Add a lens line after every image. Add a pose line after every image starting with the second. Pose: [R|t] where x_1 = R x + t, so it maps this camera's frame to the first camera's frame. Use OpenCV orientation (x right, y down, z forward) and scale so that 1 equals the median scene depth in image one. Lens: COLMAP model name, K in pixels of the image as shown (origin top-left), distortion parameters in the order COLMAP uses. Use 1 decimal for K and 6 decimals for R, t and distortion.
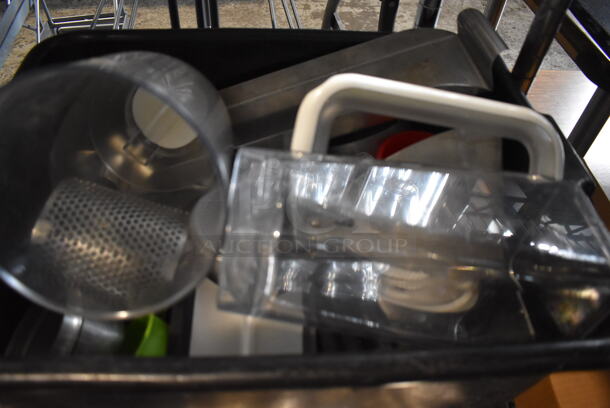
lens RADIAL K [[477.8, 0, 305.0], [0, 477.8, 204.0], [0, 0, 1]] dist [-0.107691, -0.000335]
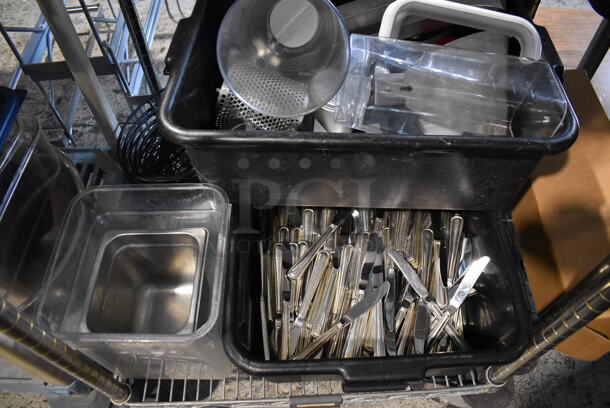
lens RADIAL K [[477.8, 0, 305.0], [0, 477.8, 204.0], [0, 0, 1]] dist [-0.107691, -0.000335]
pose [[0.992760, 0.042268, -0.112430, -0.051697], [-0.029275, 0.992957, 0.114803, 0.212239], [0.116491, -0.110681, 0.987005, -0.569650]]
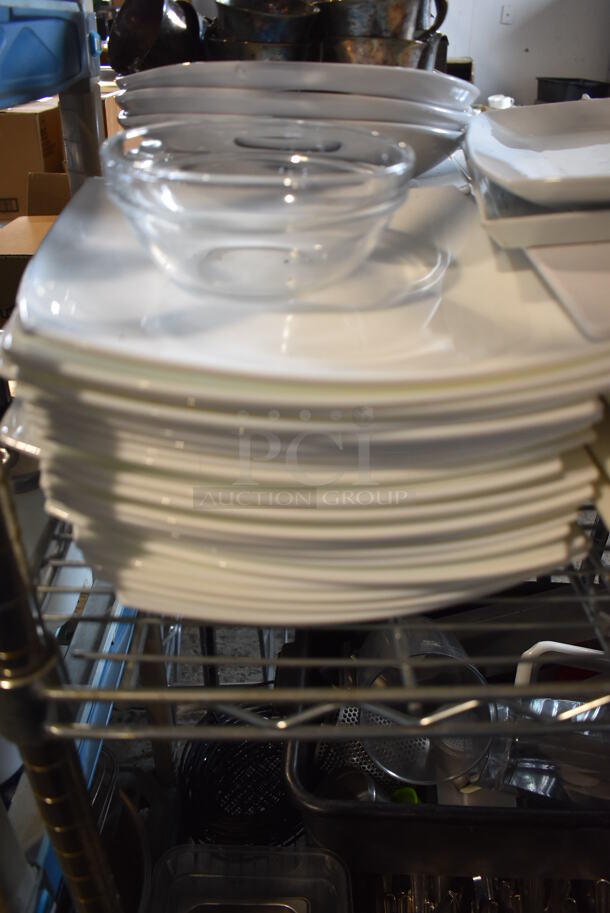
lens RADIAL K [[715.1, 0, 273.9], [0, 715.1, 459.1], [0, 0, 1]] dist [-0.107691, -0.000335]
pose [[0.987640, 0.016983, -0.155816, -0.345093], [-0.063811, 0.951567, -0.300747, -0.070001], [0.143162, 0.306972, 0.940889, -1.137592]]
